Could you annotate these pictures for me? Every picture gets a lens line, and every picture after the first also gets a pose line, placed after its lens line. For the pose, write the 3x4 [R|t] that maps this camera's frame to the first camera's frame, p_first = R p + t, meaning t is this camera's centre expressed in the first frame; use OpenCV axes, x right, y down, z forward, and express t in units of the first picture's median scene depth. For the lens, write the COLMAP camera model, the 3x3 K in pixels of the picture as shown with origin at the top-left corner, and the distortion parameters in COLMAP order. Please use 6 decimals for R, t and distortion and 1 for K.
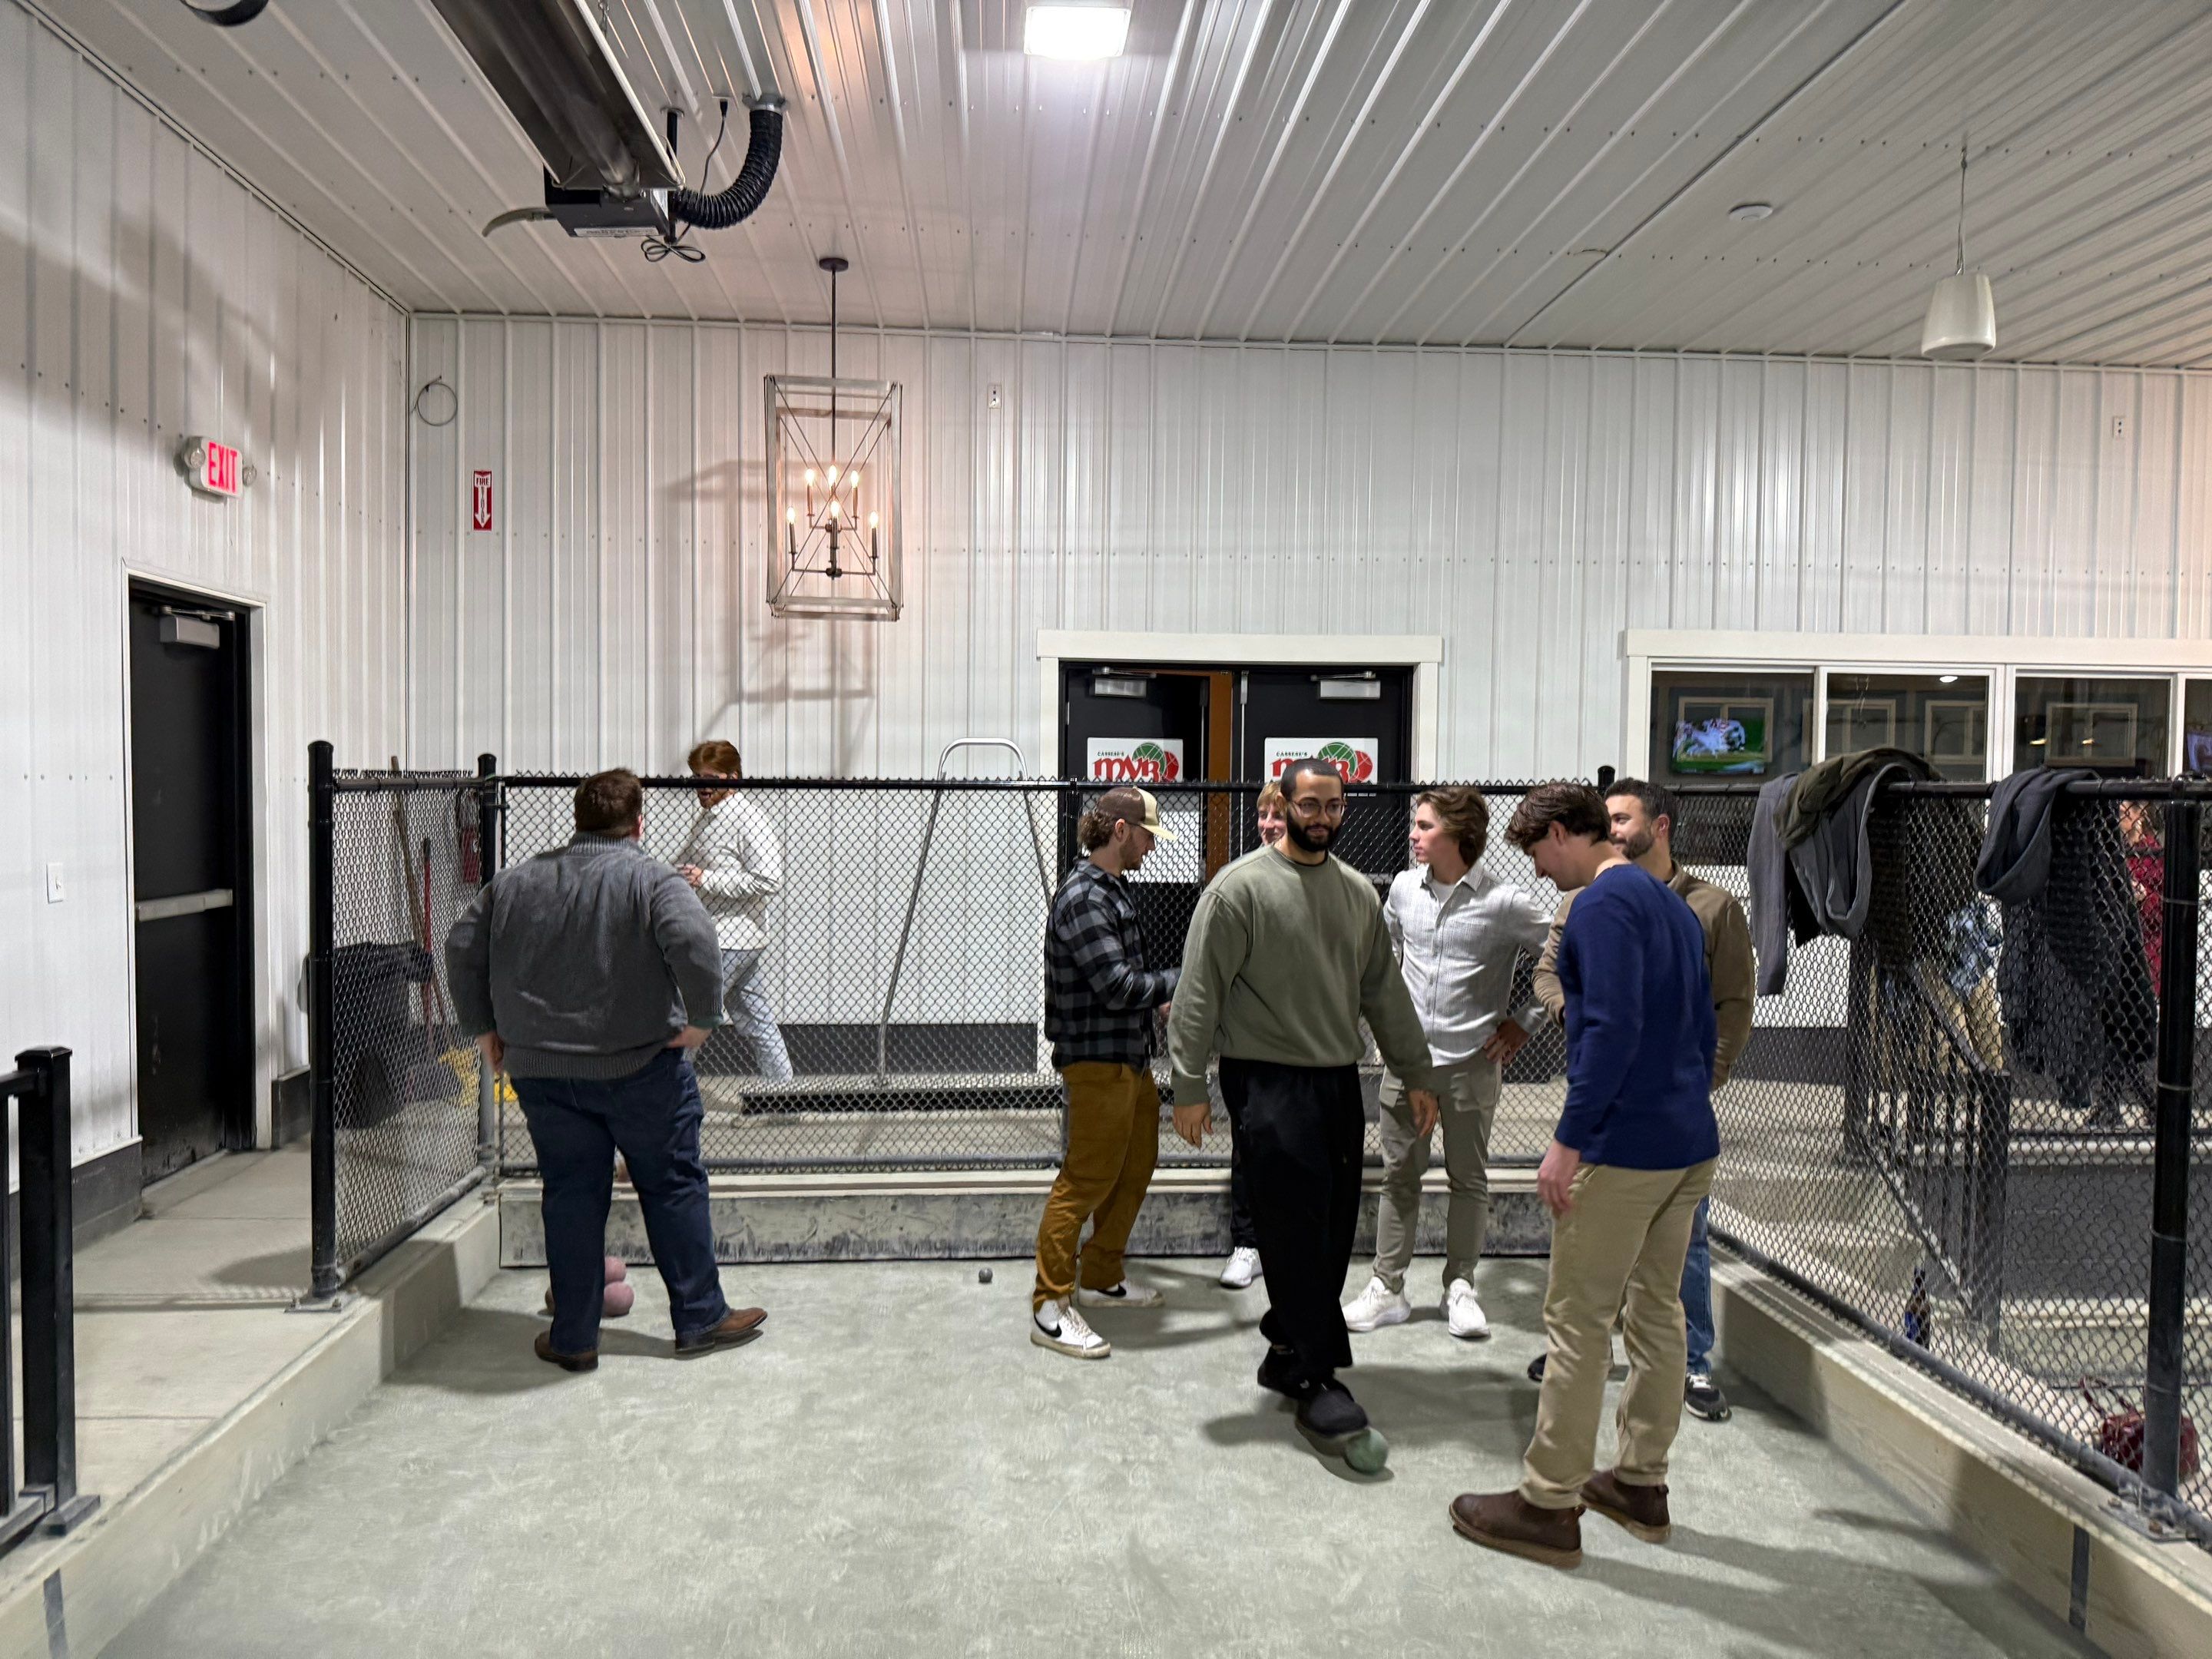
lens RADIAL K [[2046.3, 0, 1034.2], [0, 2046.3, 795.3], [0, 0, 1]] dist [0.051727, -0.117579]
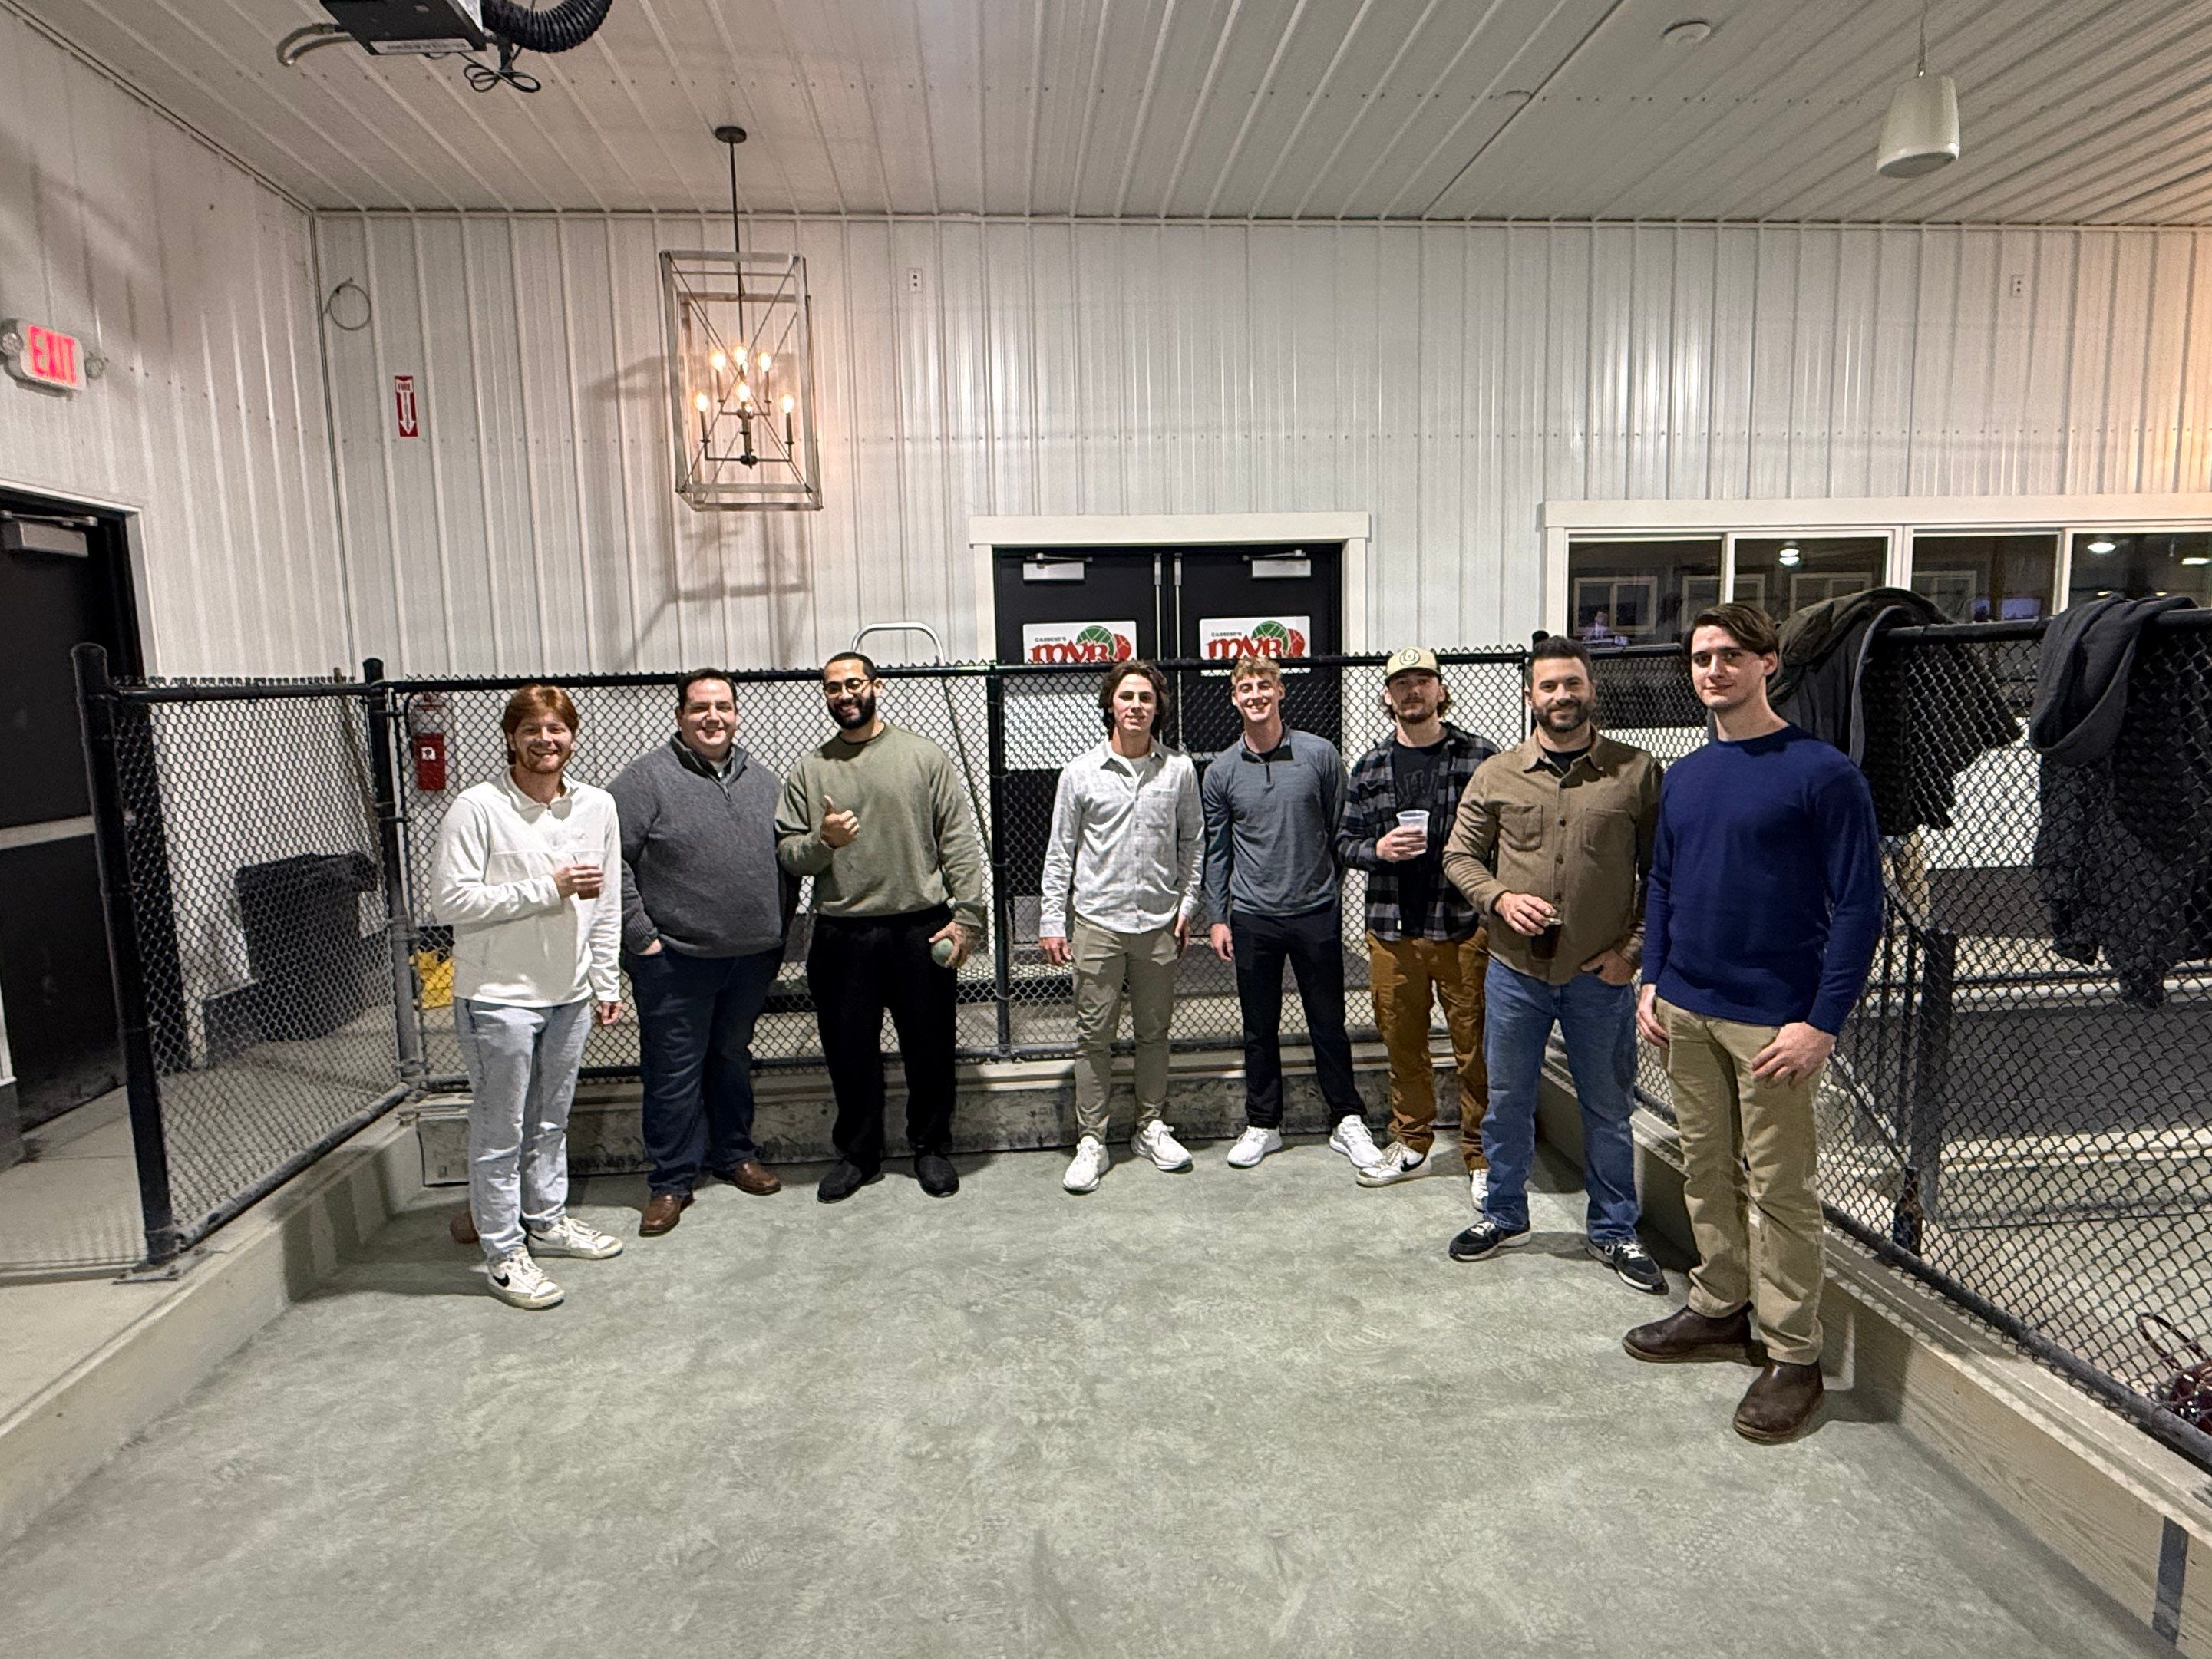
lens RADIAL K [[1545.8, 0, 1107.8], [0, 1545.8, 850.9], [0, 0, 1]] dist [-0.049027, 0.061991]
pose [[0.998728, -0.038858, 0.032144, 0.042109], [0.035315, 0.993923, 0.104258, 0.005613], [-0.036000, -0.102990, 0.994031, 0.246406]]
